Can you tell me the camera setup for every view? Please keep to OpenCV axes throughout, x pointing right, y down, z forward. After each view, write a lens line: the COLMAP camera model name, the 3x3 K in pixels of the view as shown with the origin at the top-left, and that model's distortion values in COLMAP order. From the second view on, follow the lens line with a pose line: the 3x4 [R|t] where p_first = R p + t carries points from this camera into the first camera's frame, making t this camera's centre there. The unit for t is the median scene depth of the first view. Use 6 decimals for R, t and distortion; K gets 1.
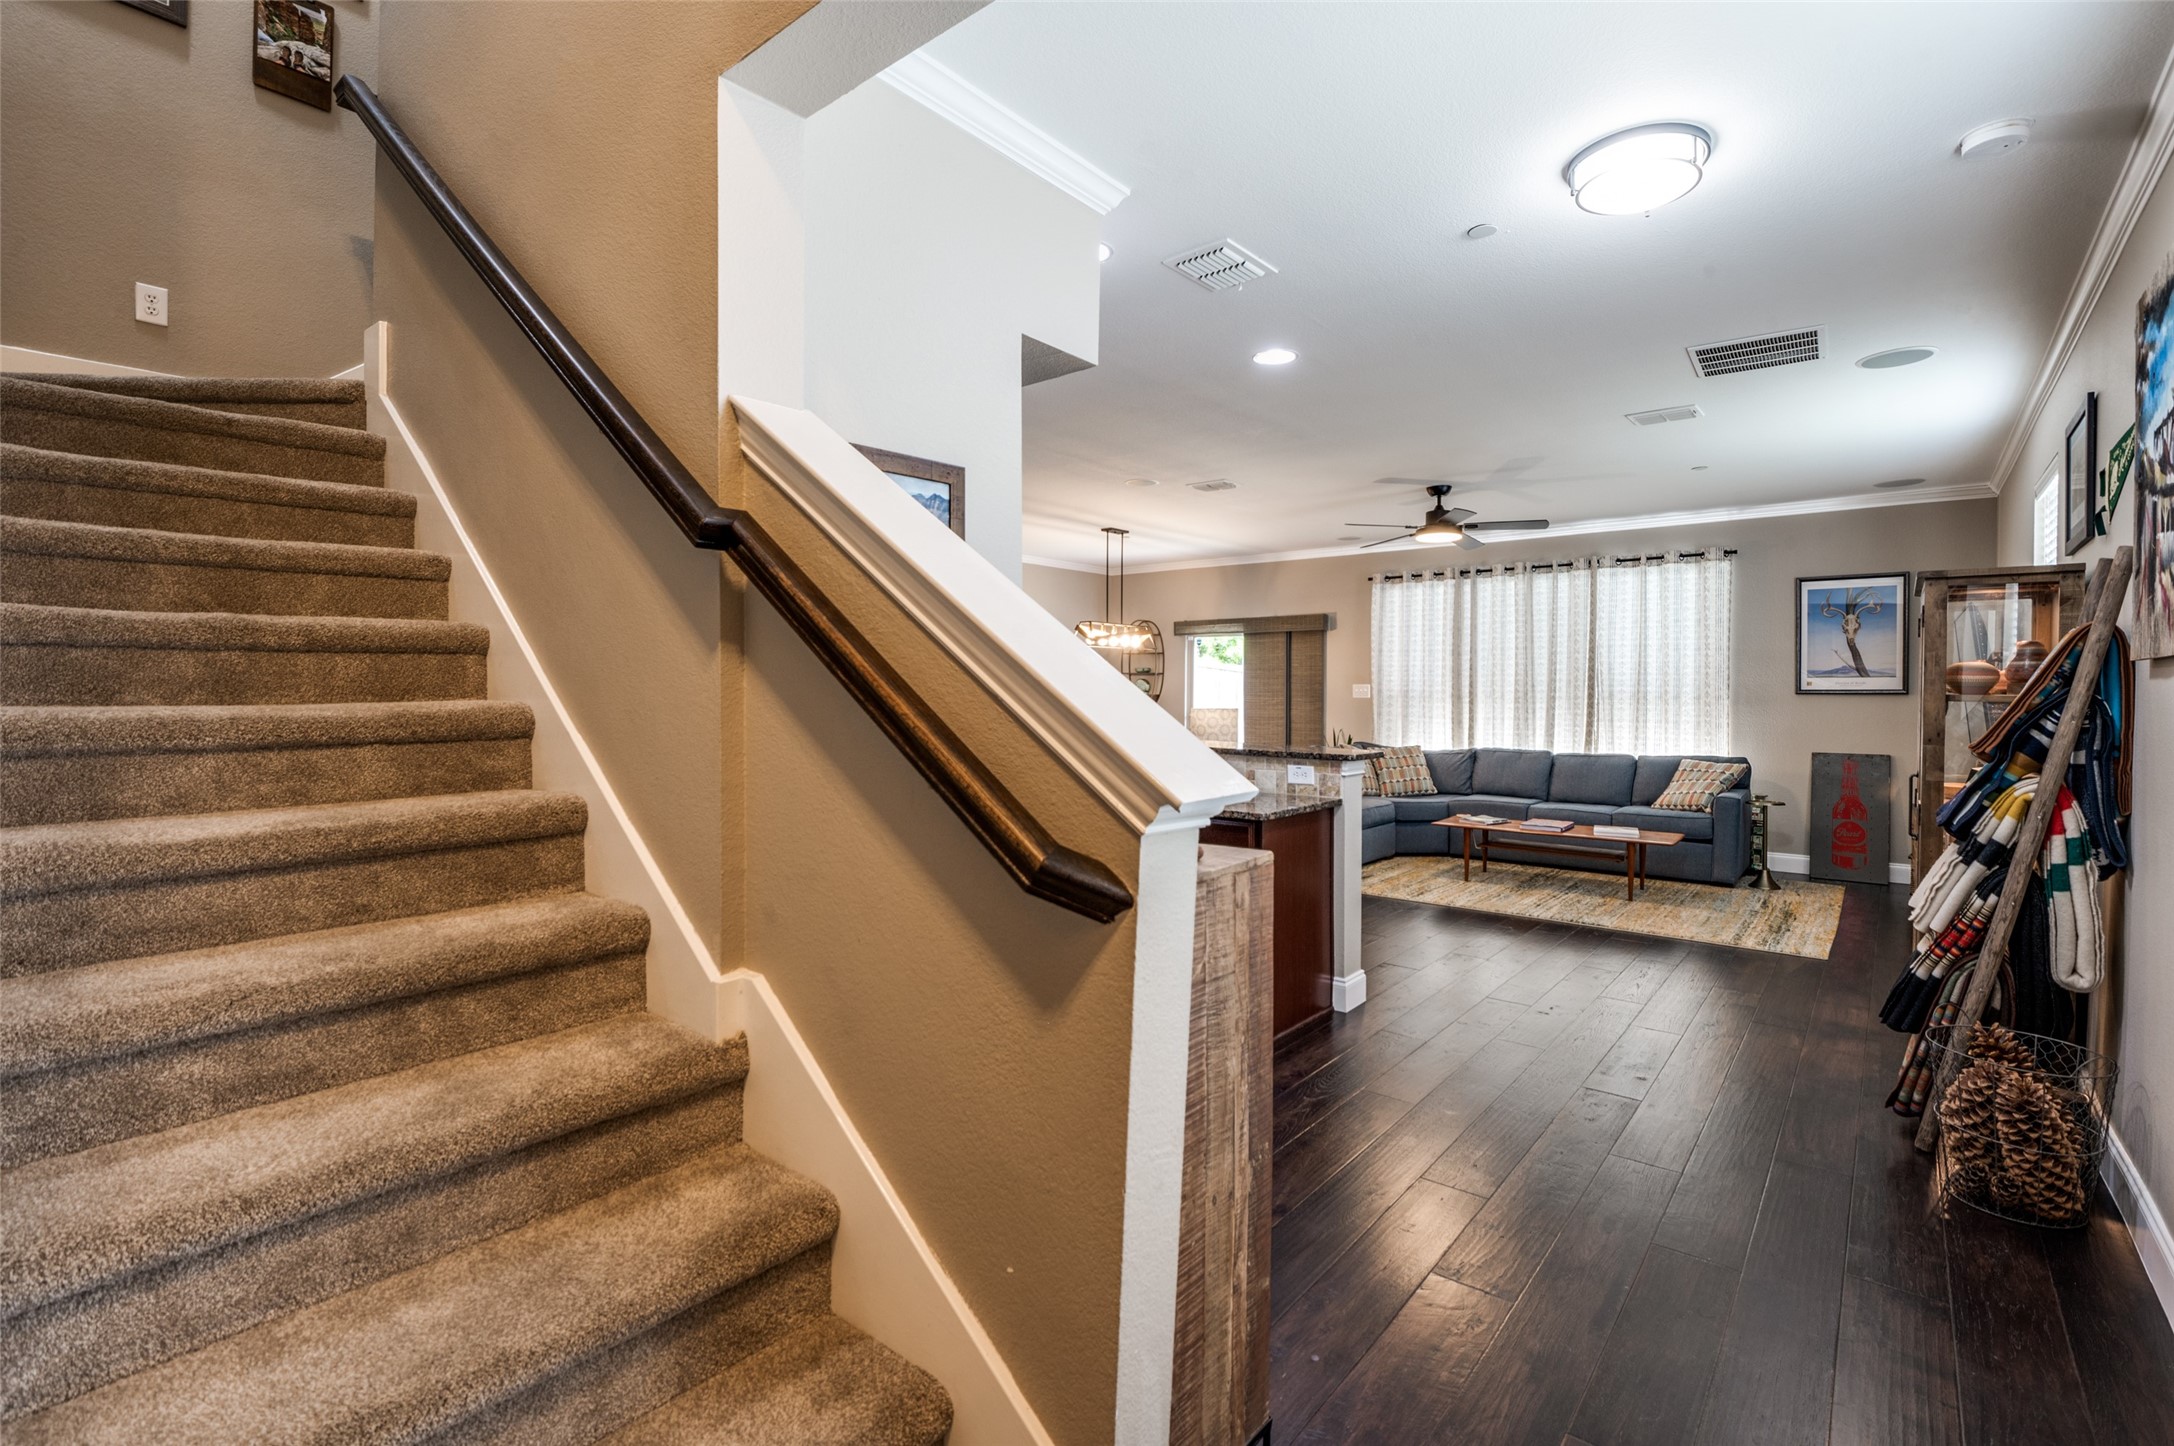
lens RADIAL K [[986.6, 0, 1084.9], [0, 986.6, 704.1], [0, 0, 1]] dist [-0.006114, -0.007054]
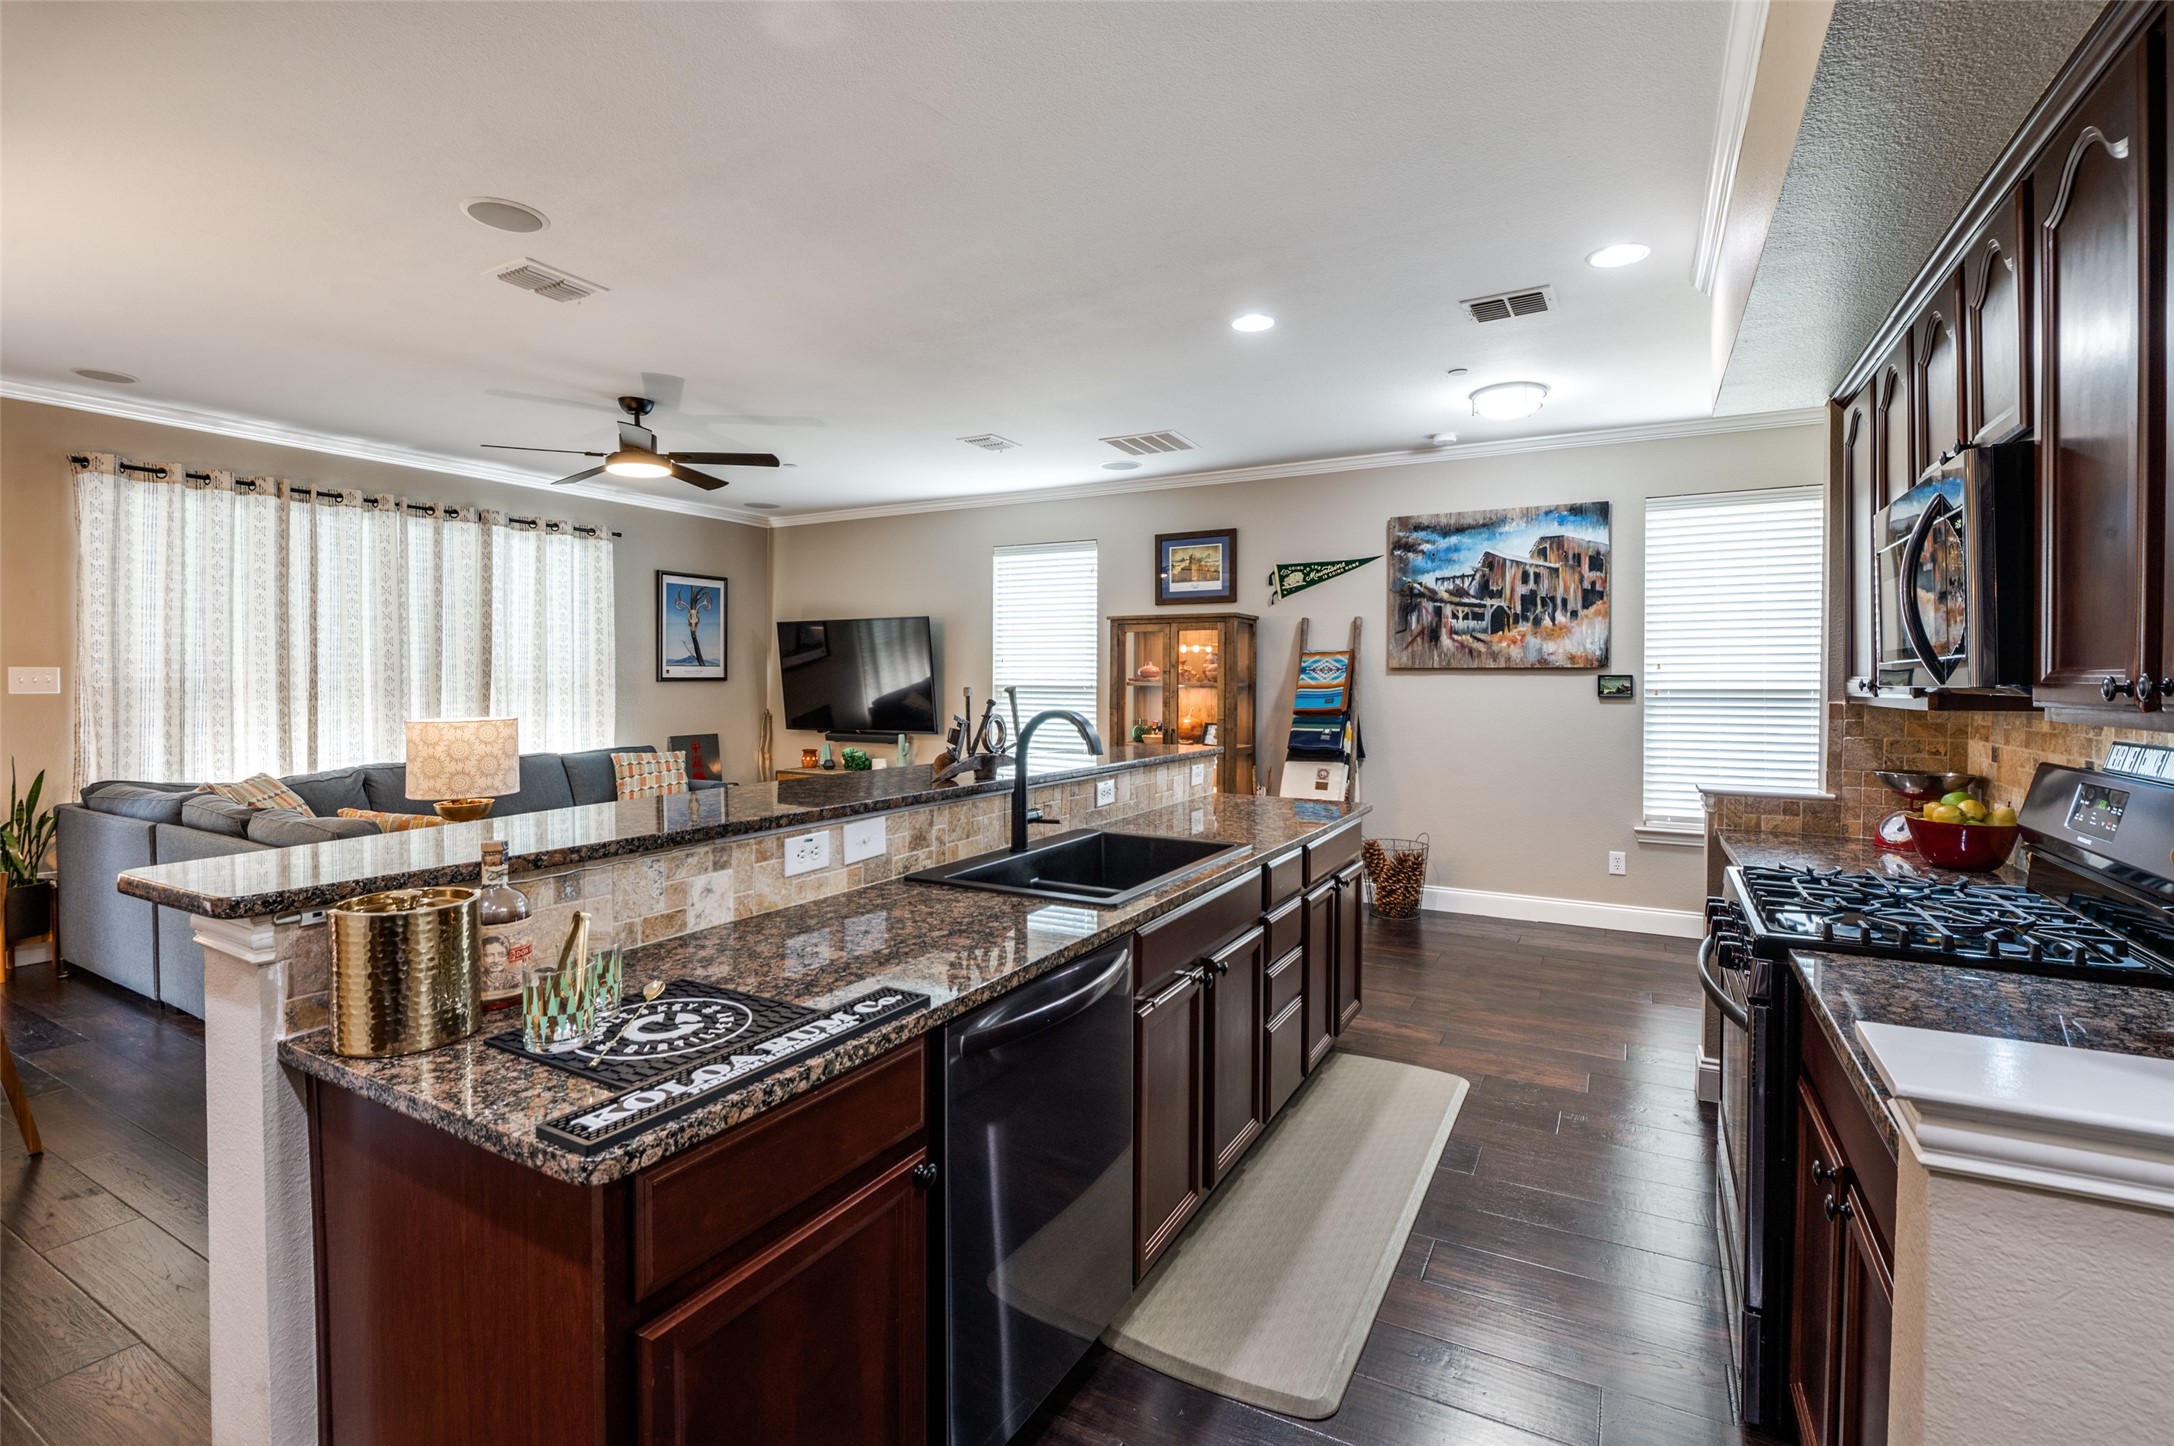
lens RADIAL K [[986.6, 0, 1088.2], [0, 986.6, 689.8], [0, 0, 1]] dist [-0.006114, -0.007054]
pose [[-0.185172, -0.014891, 0.982593, -0.414541], [0.011755, 0.999780, 0.017367, -0.015296], [-0.982636, 0.014766, -0.184956, 0.800771]]
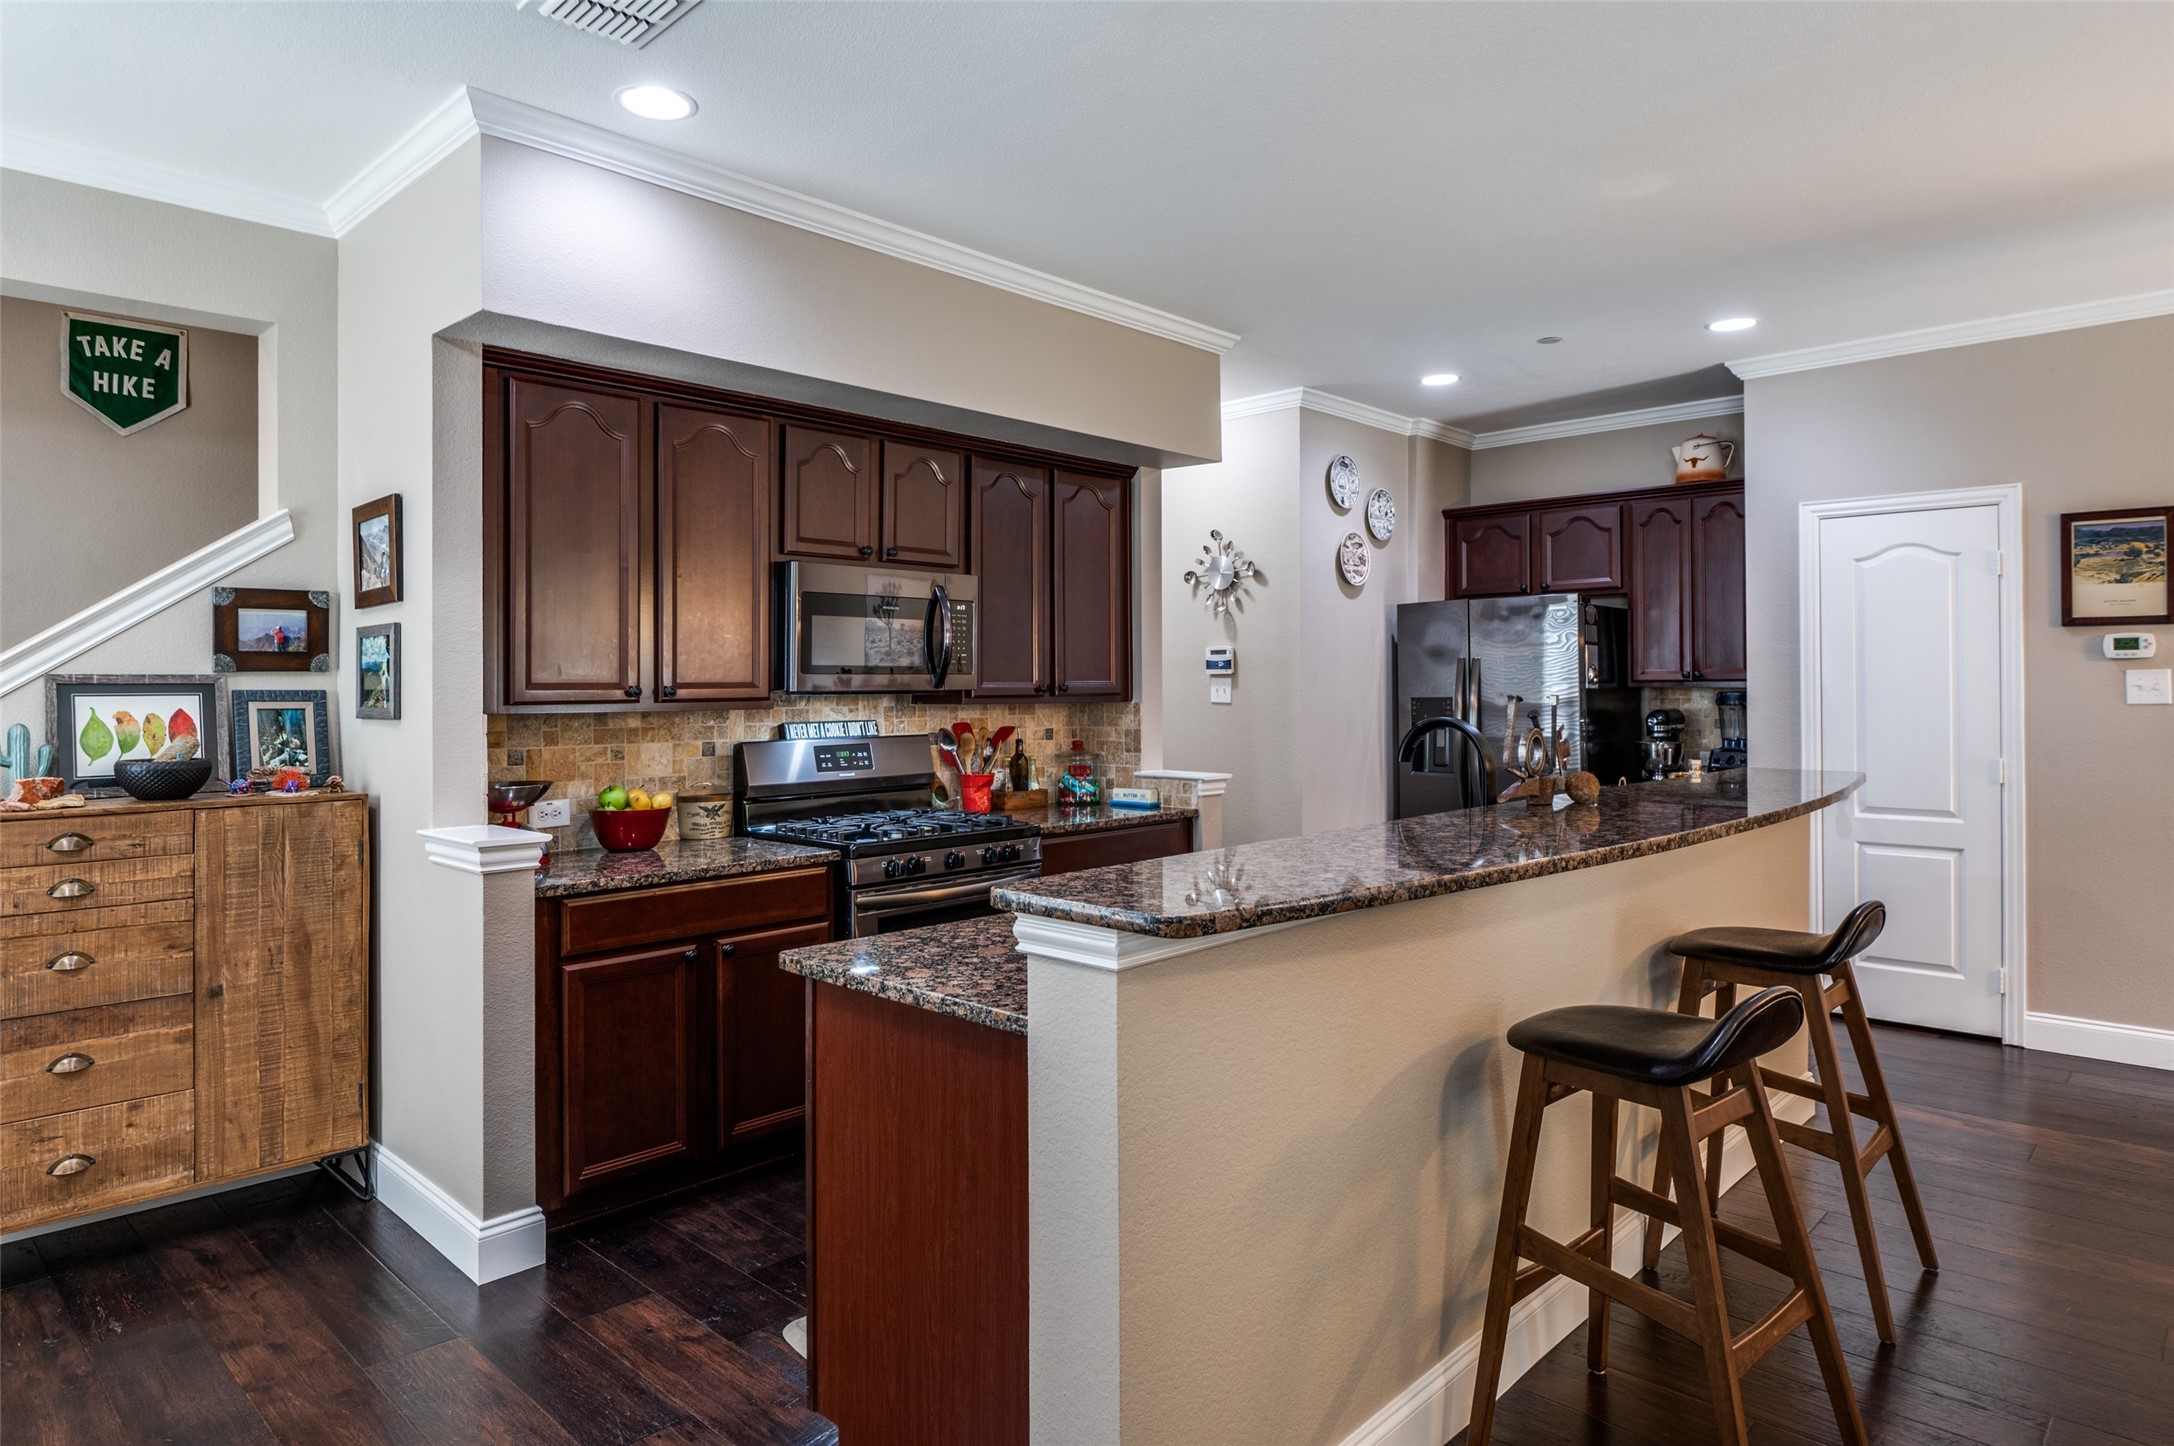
lens RADIAL K [[1262.4, 0, 1090.3], [0, 1262.4, 681.3], [0, 0, 1]] dist [-0.009346, -0.007427]
pose [[-0.066918, -0.007253, -0.997732, 0.422584], [-0.012813, 0.999897, -0.006409, -0.010179], [0.997676, 0.012355, -0.067005, 0.644021]]
